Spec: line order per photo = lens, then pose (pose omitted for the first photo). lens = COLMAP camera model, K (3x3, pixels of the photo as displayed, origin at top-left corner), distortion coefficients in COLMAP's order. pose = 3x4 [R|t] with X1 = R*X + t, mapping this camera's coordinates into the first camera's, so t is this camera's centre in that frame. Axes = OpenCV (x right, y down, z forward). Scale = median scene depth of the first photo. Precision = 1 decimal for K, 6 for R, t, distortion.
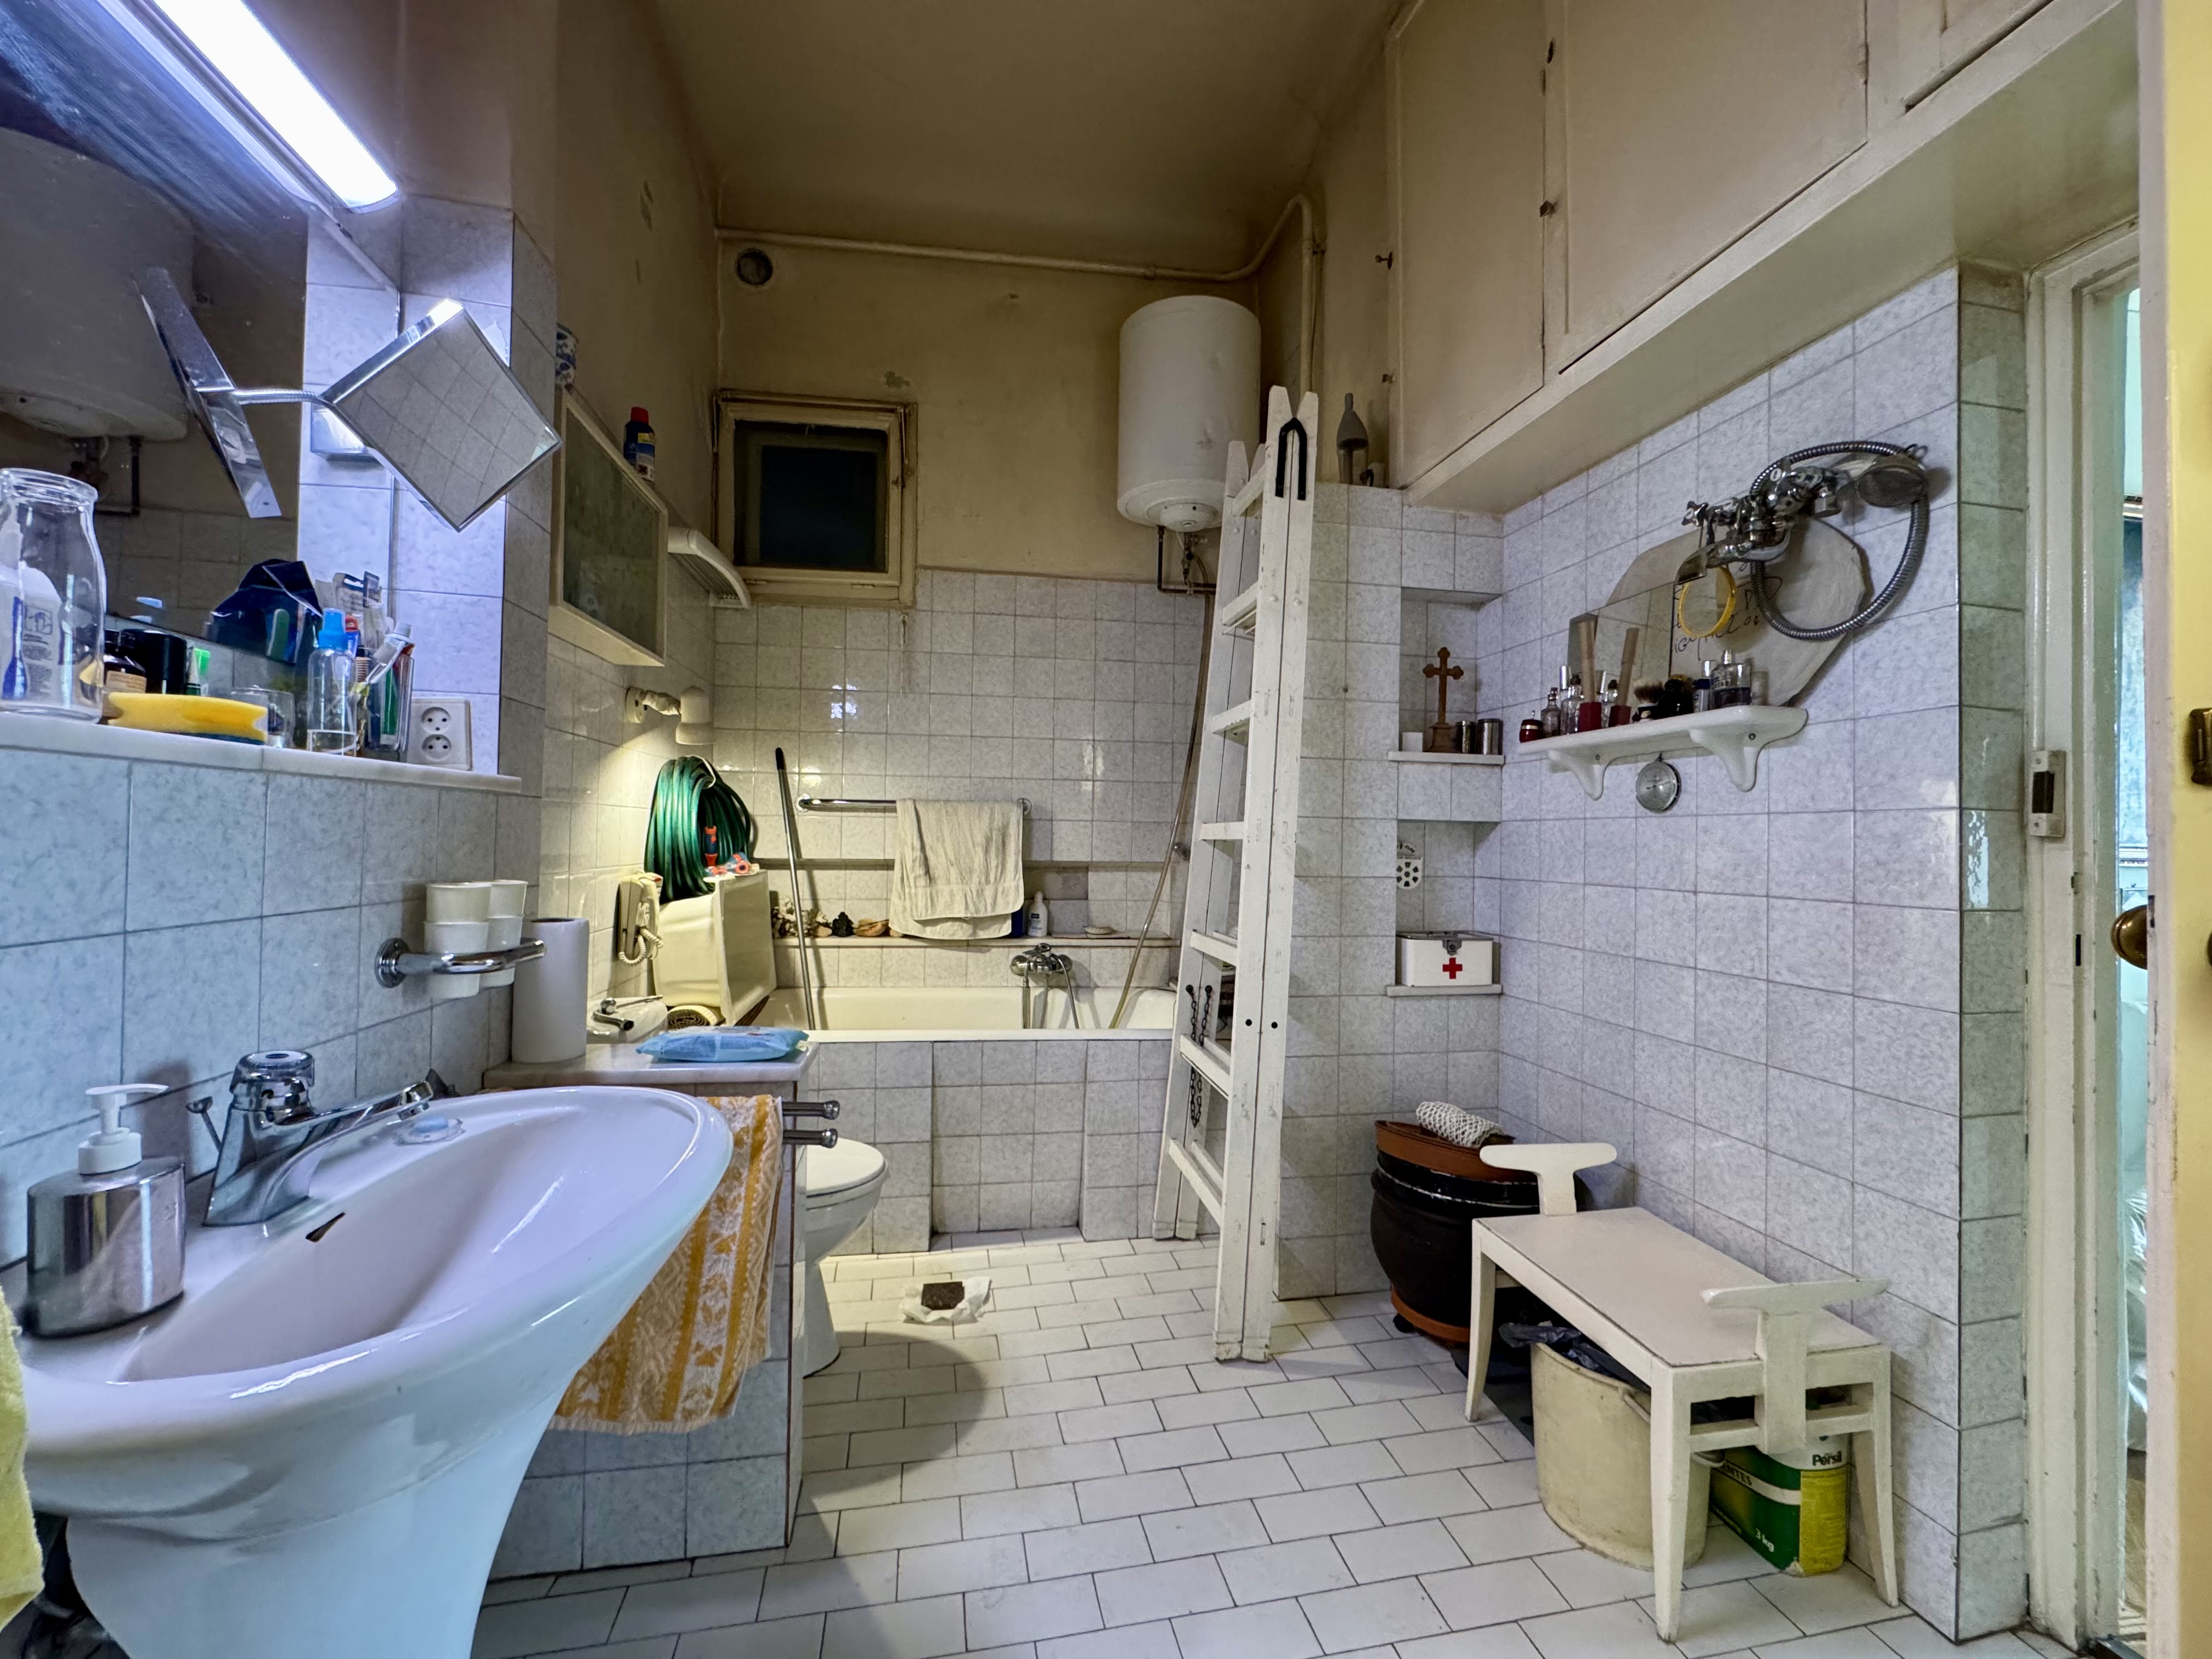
lens RADIAL K [[894.1, 0, 1119.9], [0, 894.1, 829.1], [0, 0, 1]] dist [-0.004658, -0.000543]
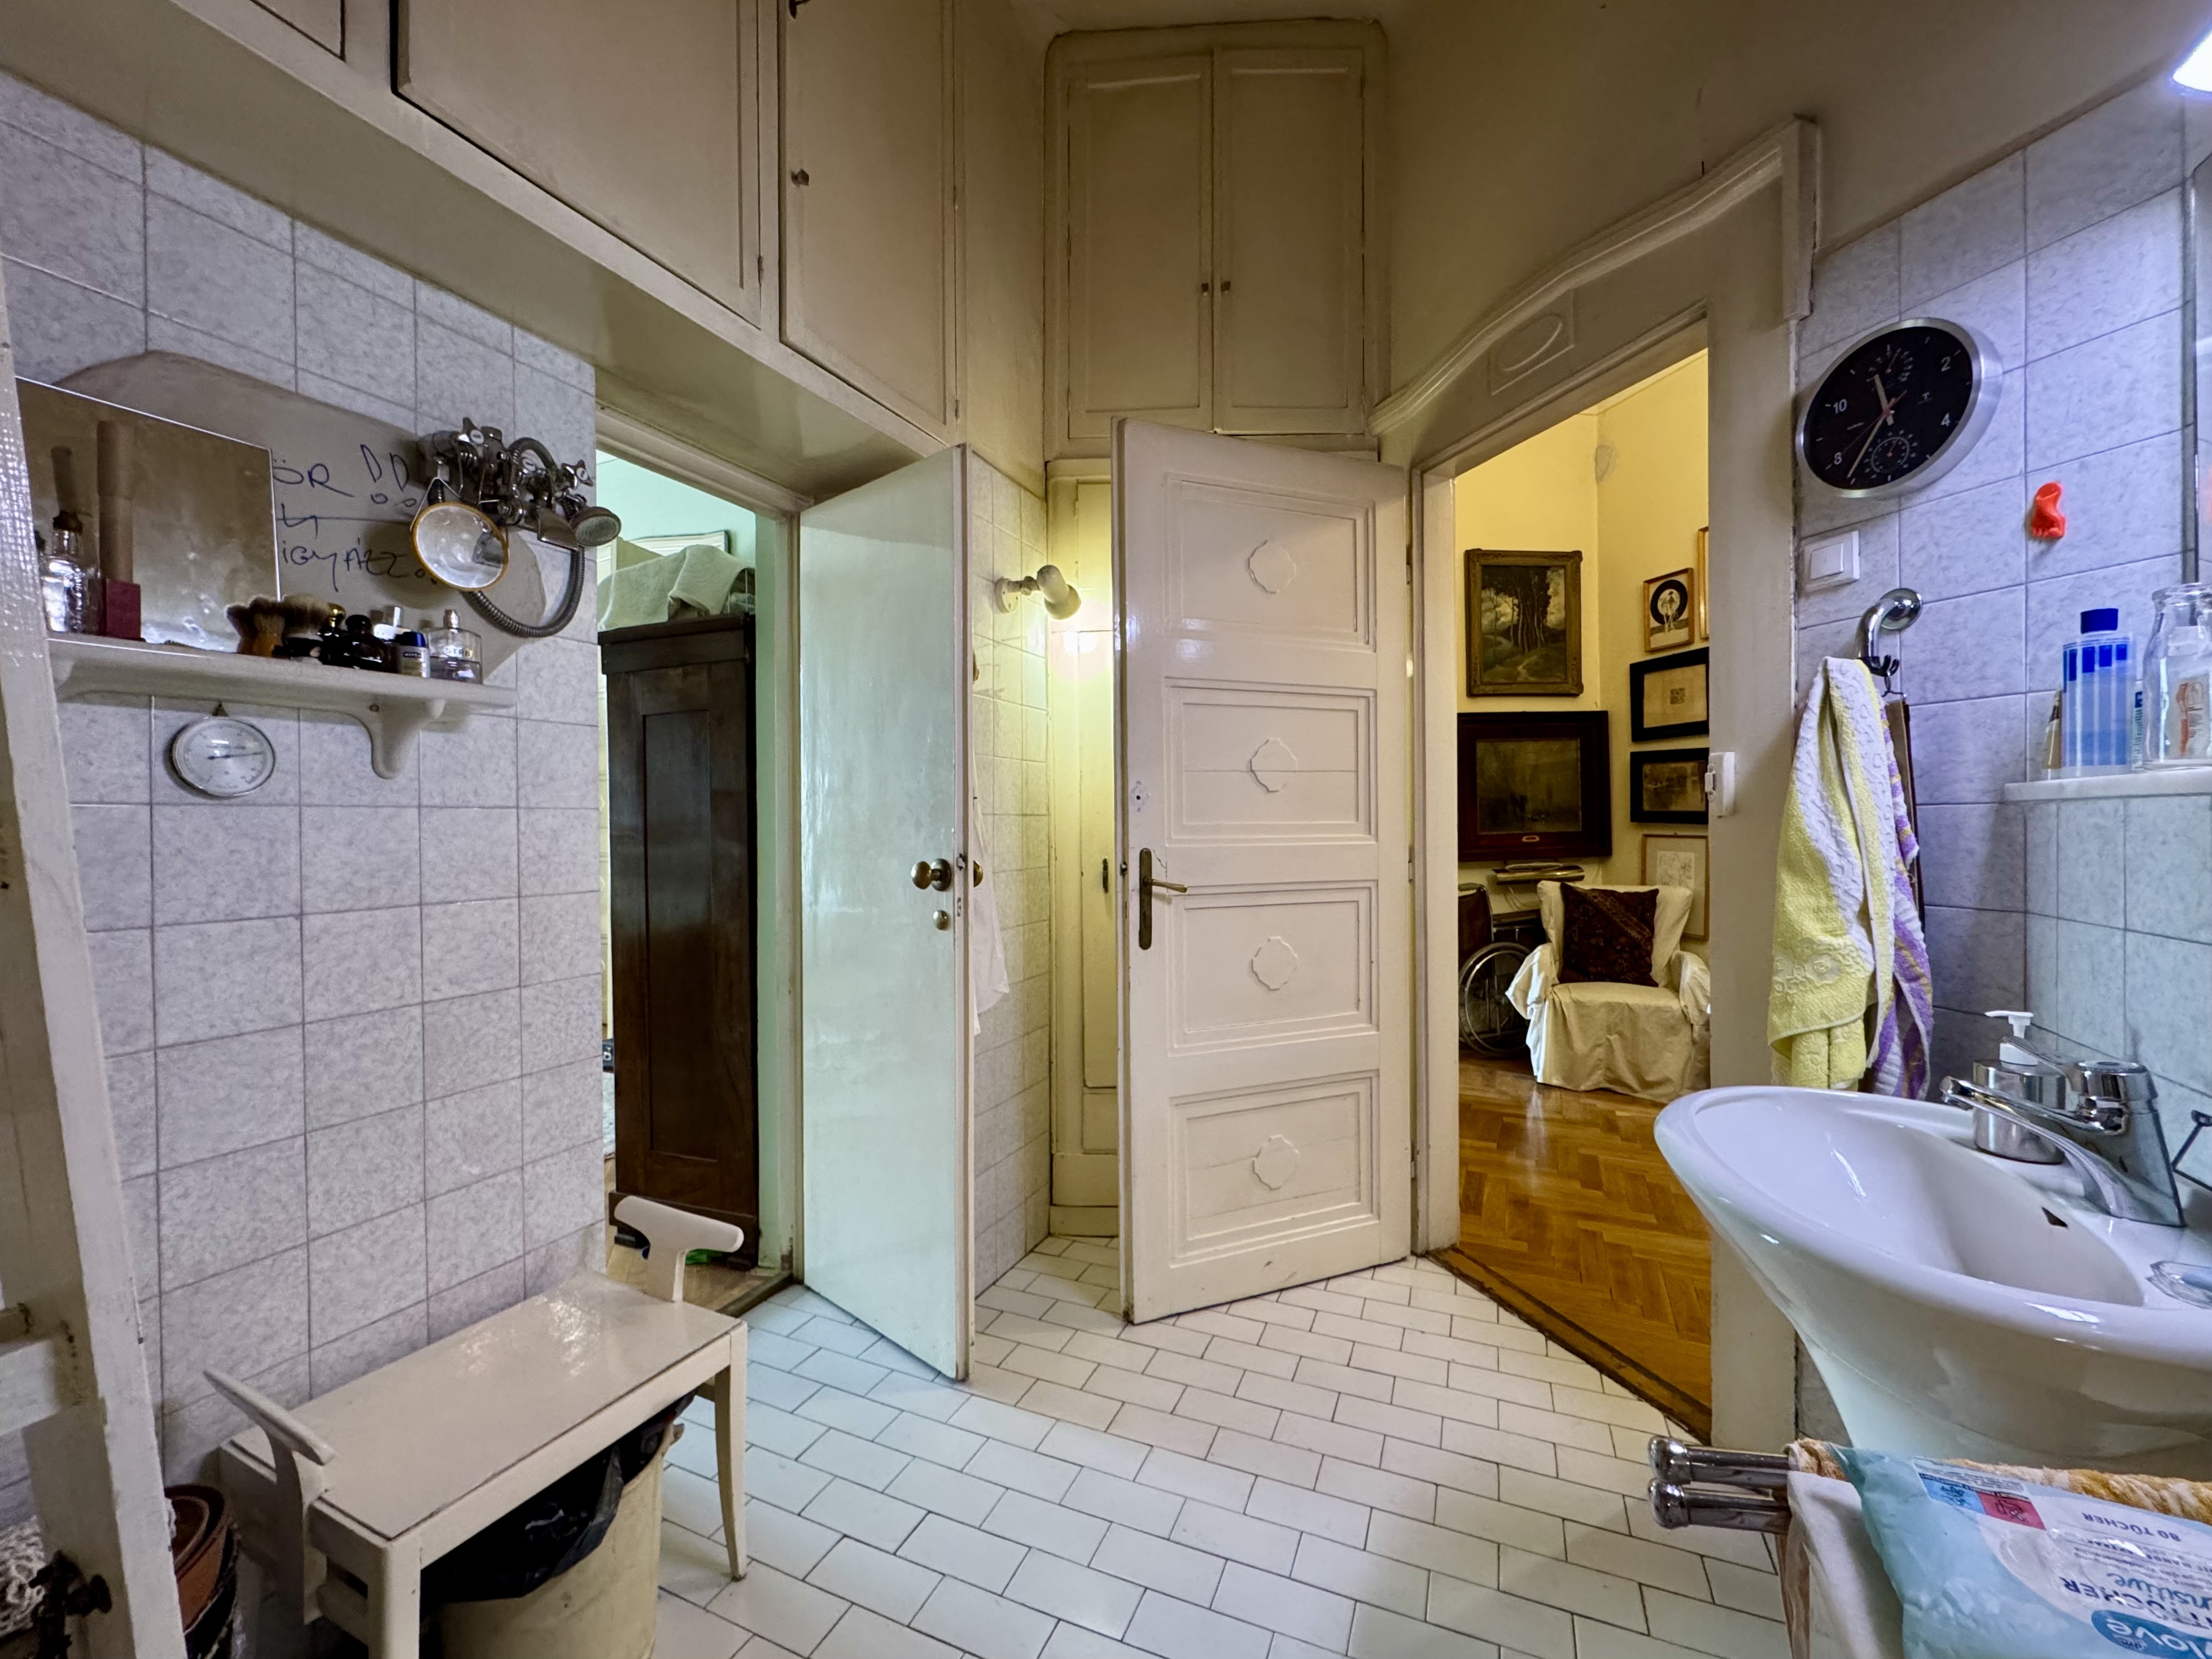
lens RADIAL K [[894.2, 0, 1122.9], [0, 894.2, 828.6], [0, 0, 1]] dist [-0.004658, -0.000543]
pose [[-0.823817, -0.013073, 0.566705, -0.317898], [-0.013082, 0.999906, 0.004048, -0.009423], [-0.566704, -0.004079, -0.823911, 1.376073]]
